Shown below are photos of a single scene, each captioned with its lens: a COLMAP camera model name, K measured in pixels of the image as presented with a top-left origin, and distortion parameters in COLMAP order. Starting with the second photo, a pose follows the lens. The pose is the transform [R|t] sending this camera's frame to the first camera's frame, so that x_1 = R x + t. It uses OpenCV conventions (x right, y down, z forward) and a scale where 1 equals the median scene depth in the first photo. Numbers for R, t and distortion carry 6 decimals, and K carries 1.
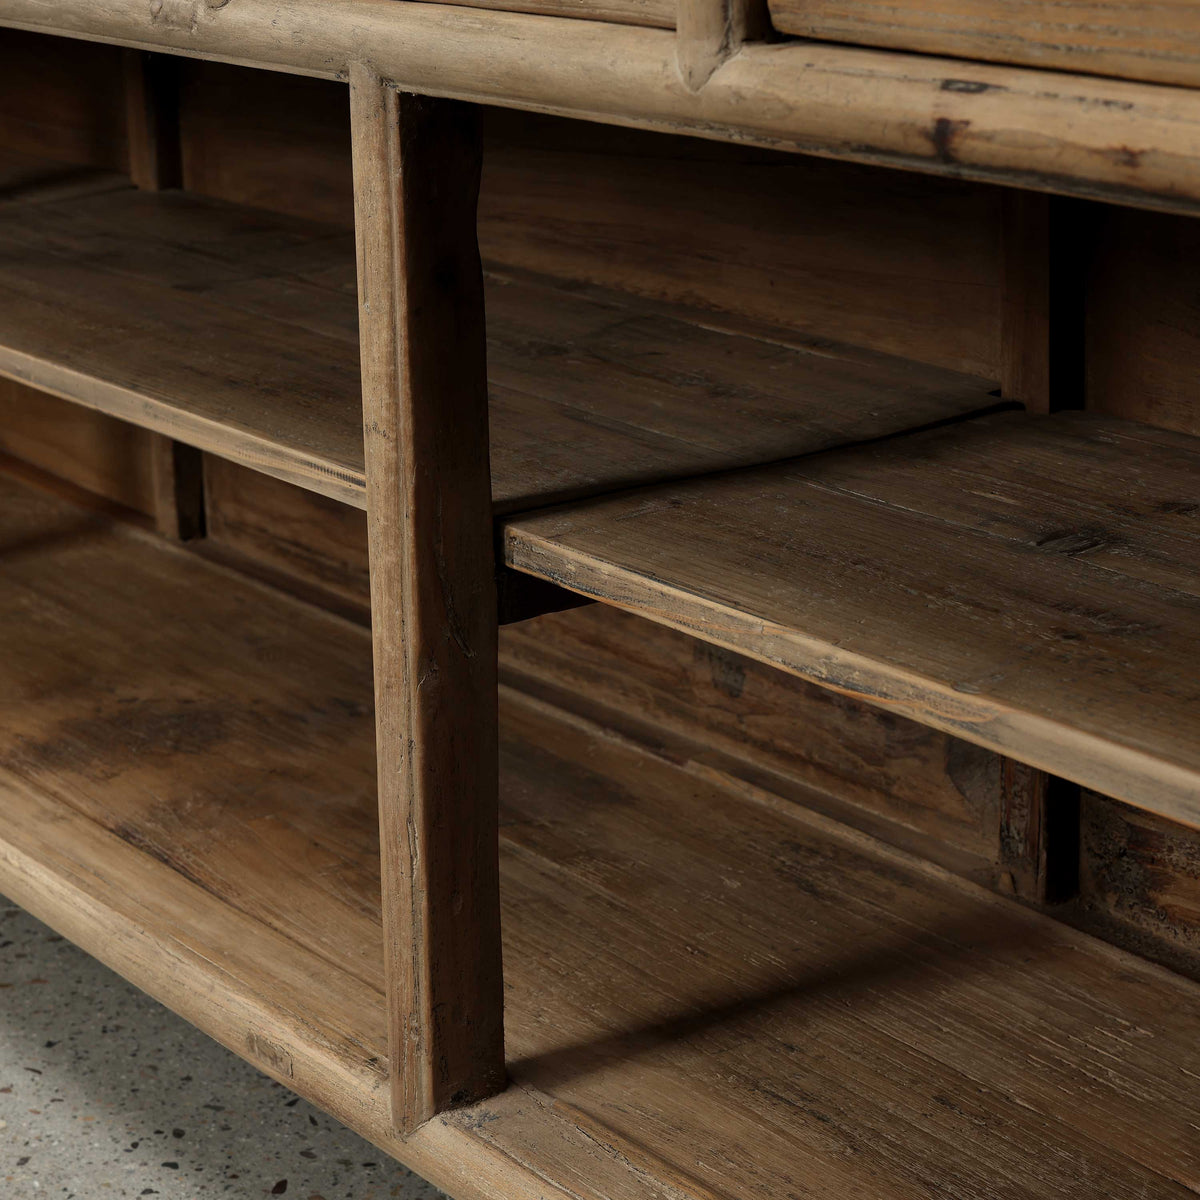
lens RADIAL K [[2887.8, 0, 600.0], [0, 2887.8, 600.0], [0, 0, 1]] dist [-0.092321, 0.289745]
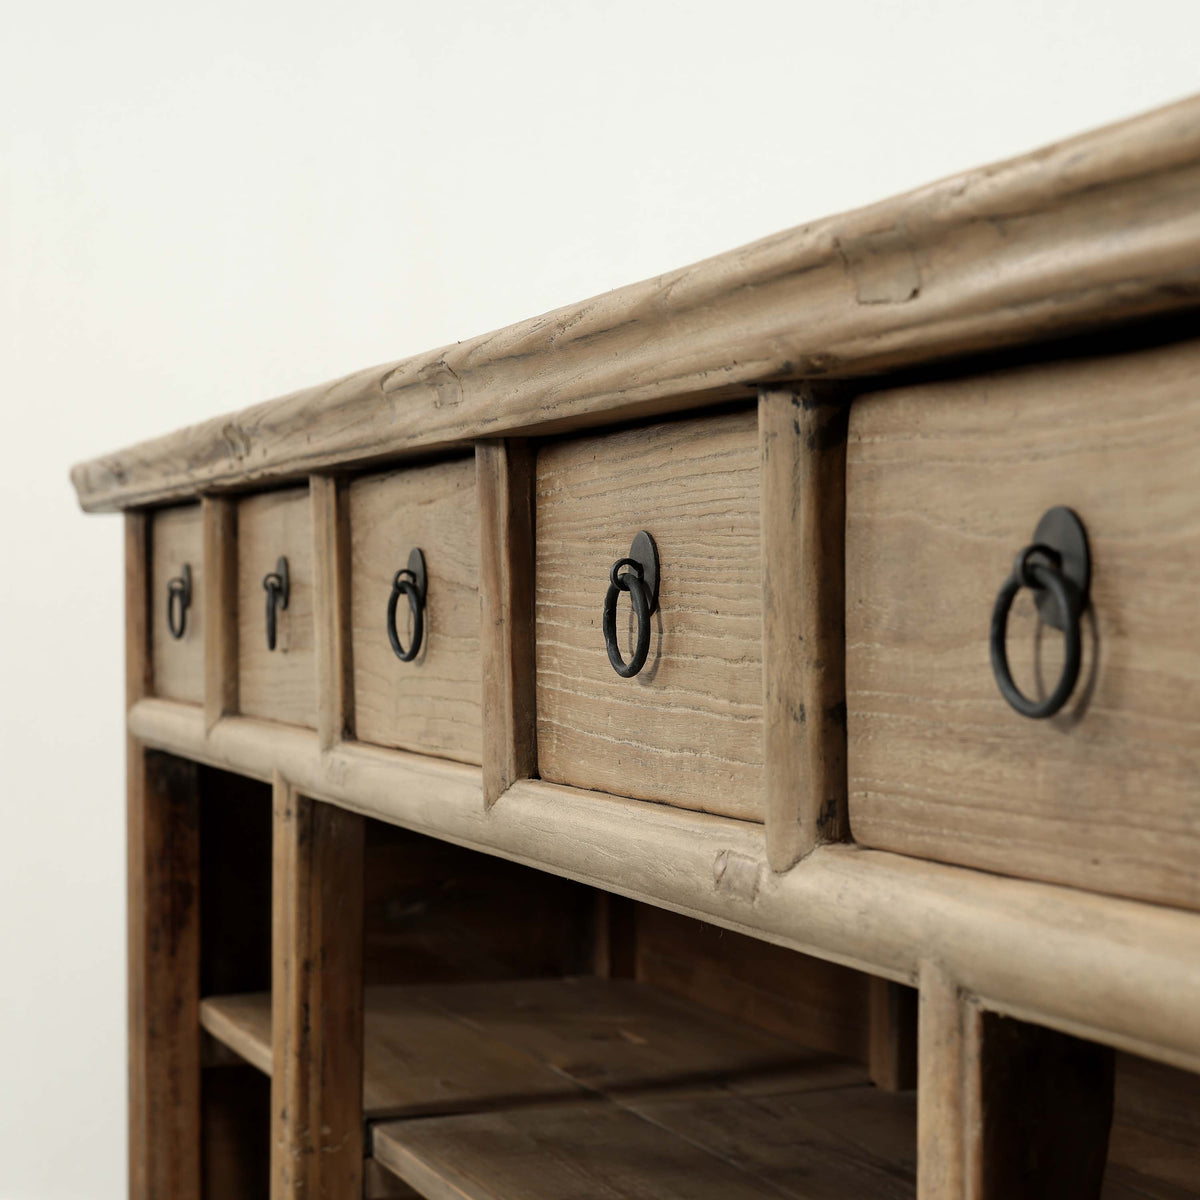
lens RADIAL K [[2935.2, 0, 600.0], [0, 2935.2, 600.0], [0, 0, 1]] dist [-0.056375, -0.291002]
pose [[0.944751, 0.017962, -0.327296, 0.062617], [-0.112547, 0.955571, -0.272429, -0.065798], [0.307861, 0.294214, 0.904798, 0.299792]]
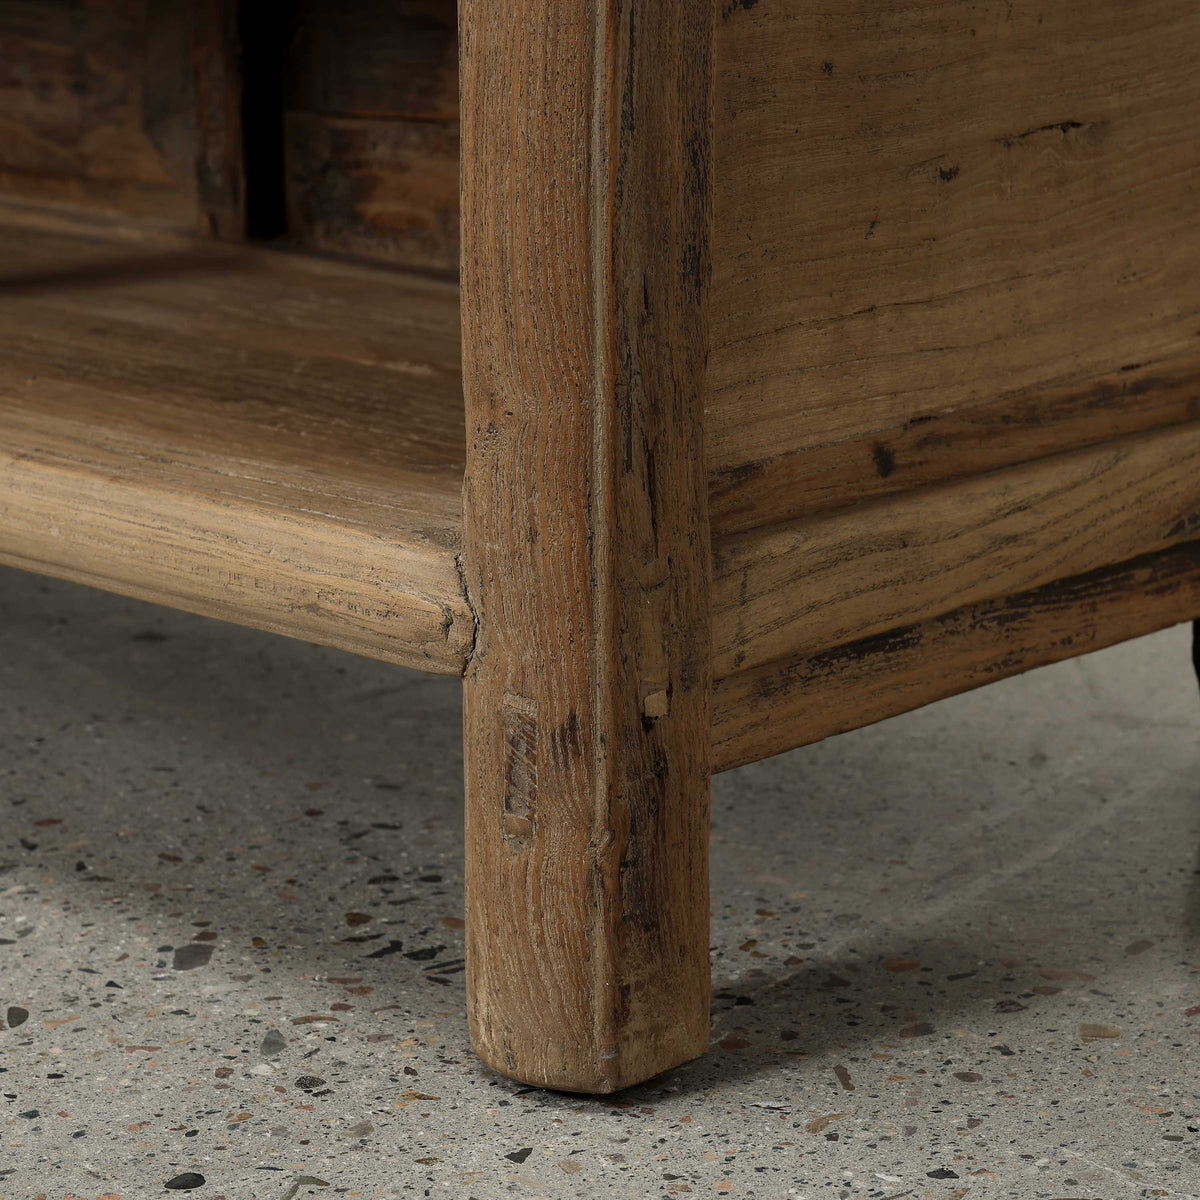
lens RADIAL K [[3396.9, 0, 600.0], [0, 3396.9, 600.0], [0, 0, 1]] dist [-0.096803, -0.027497]
pose [[0.983958, -0.019365, 0.177347, 0.088442], [0.029404, 0.998100, -0.054154, 0.330830], [-0.175961, 0.058500, 0.982657, -0.051168]]
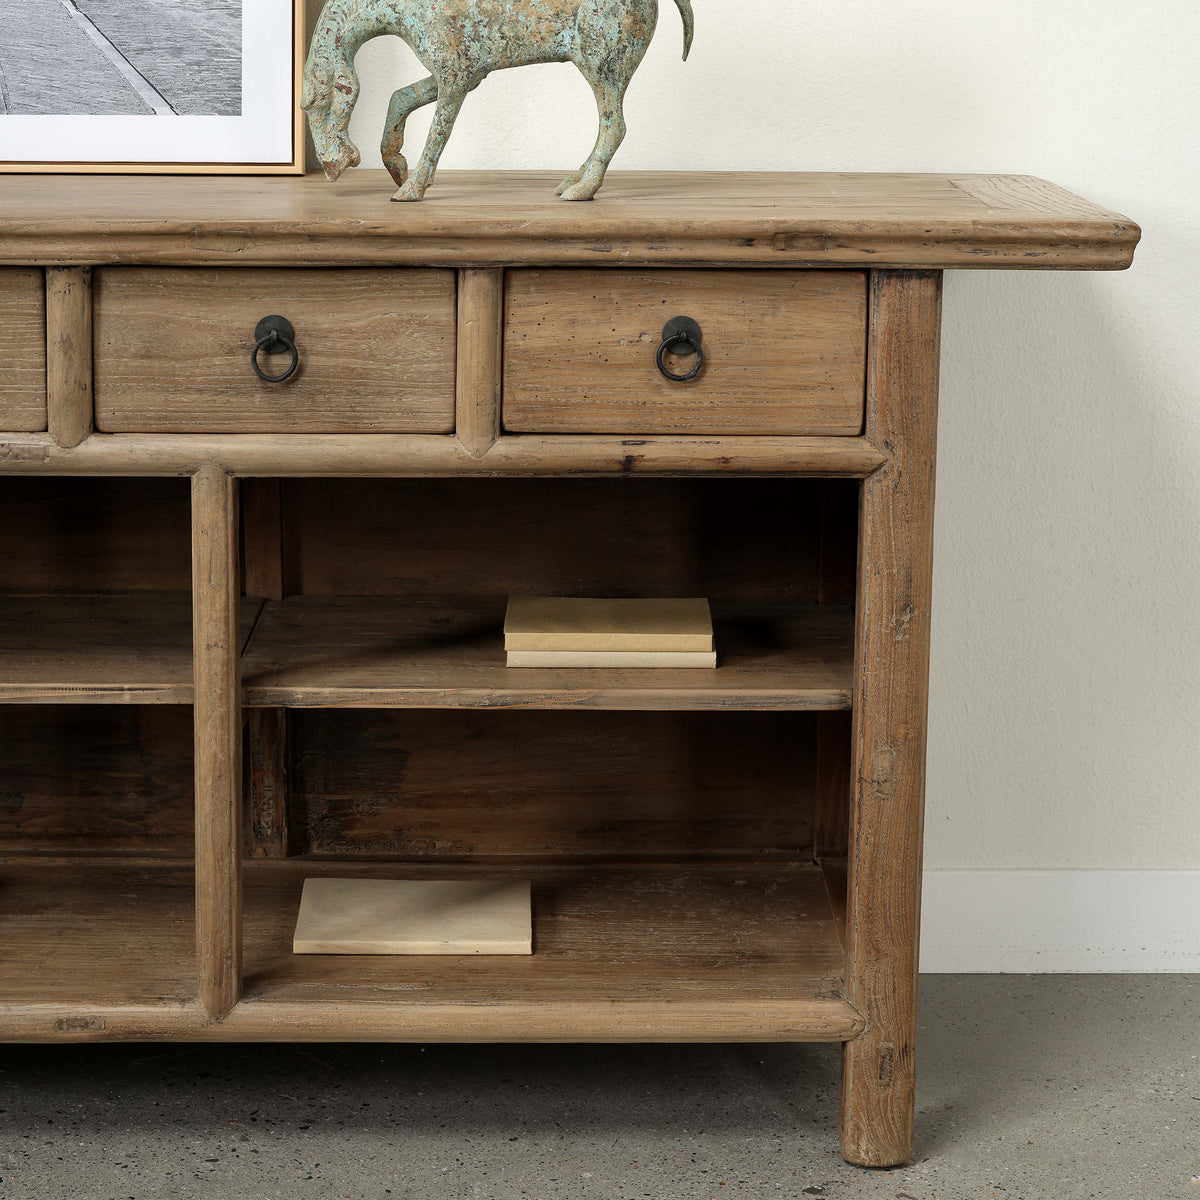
lens RADIAL K [[2722.2, 0, 576.5], [0, 2722.2, 409.4], [0, 0, 1]] dist [-0.104593, 0.226184]
pose [[0.587706, -0.106530, 0.802031, -1.361286], [0.220383, 0.974888, -0.032000, -0.099224], [-0.778481, 0.195561, 0.596425, -0.330040]]
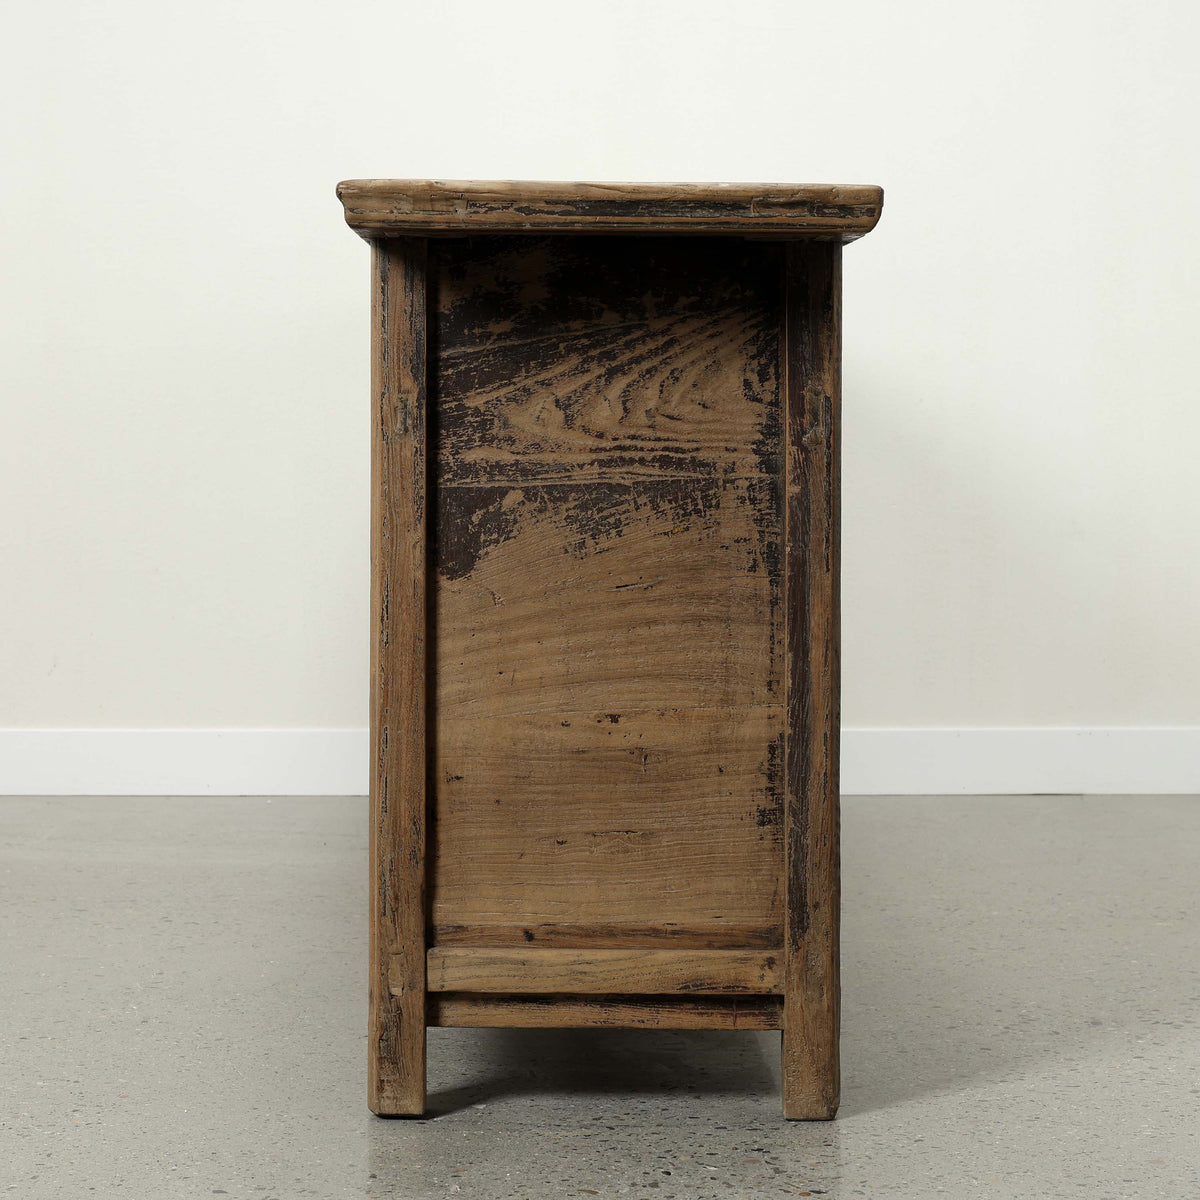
lens RADIAL K [[2825.3, 0, 600.0], [0, 2825.3, 600.0], [0, 0, 1]] dist [-0.082307, 0.015515]
pose [[0.806244, 0.072919, -0.587072, 1.514557], [-0.207584, 0.964145, -0.165327, 0.346588], [0.553967, 0.255161, 0.792473, -0.893883]]
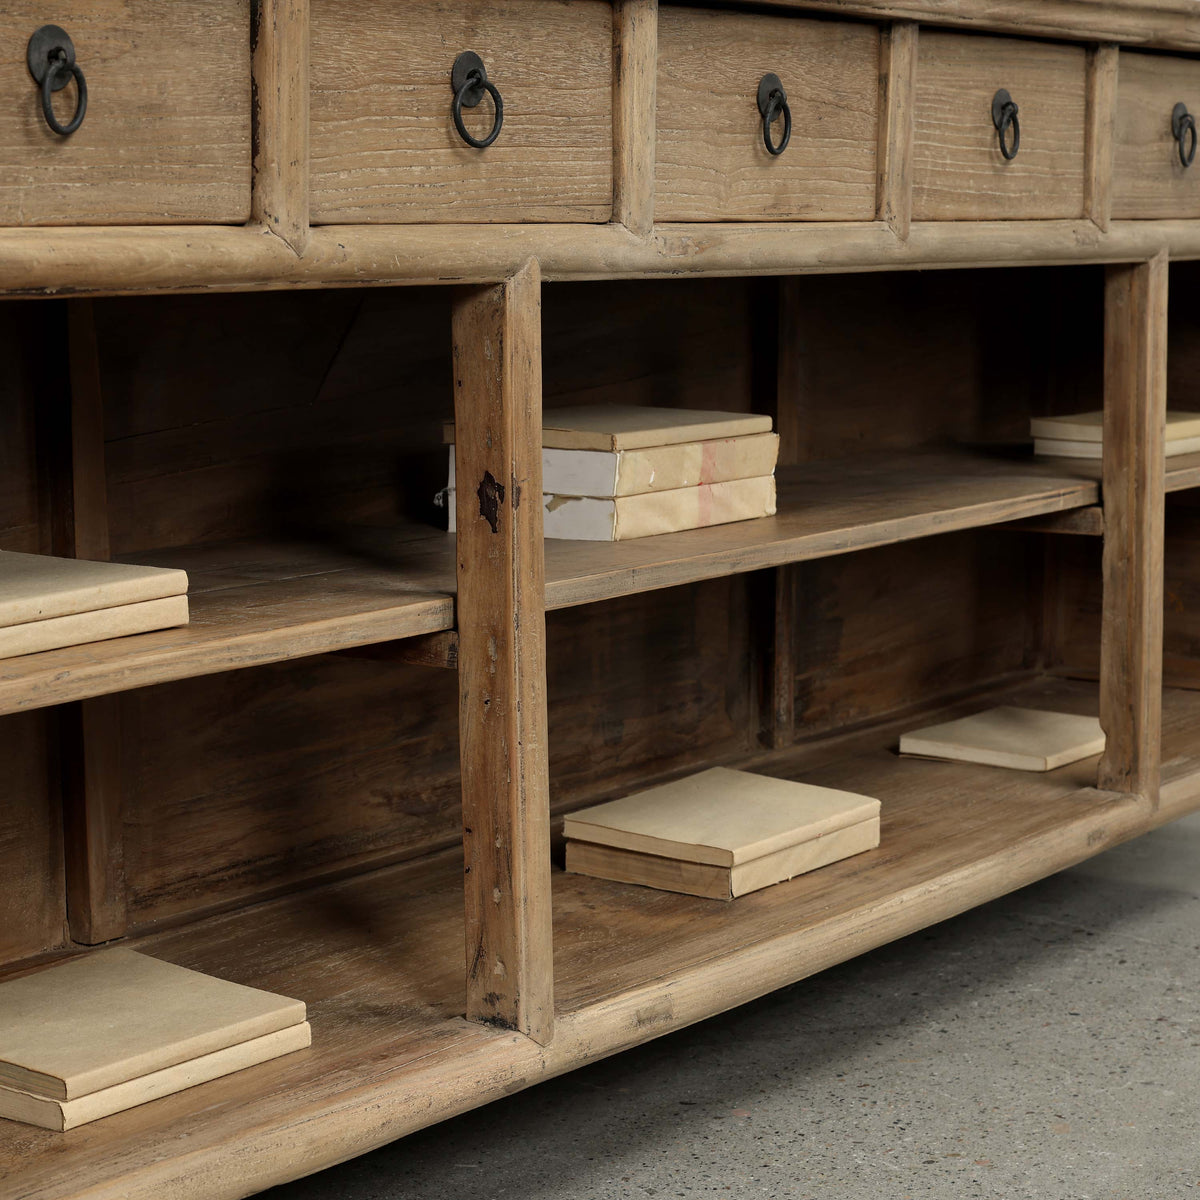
lens RADIAL K [[2939.2, 0, 498.5], [0, 2939.2, 647.6], [0, 0, 1]] dist [-0.090992, 0.222553]
pose [[-0.284256, -0.112079, 0.952175, -1.859427], [0.301944, 0.932140, 0.199861, -0.452308], [-0.909960, 0.344316, -0.231125, 1.885844]]
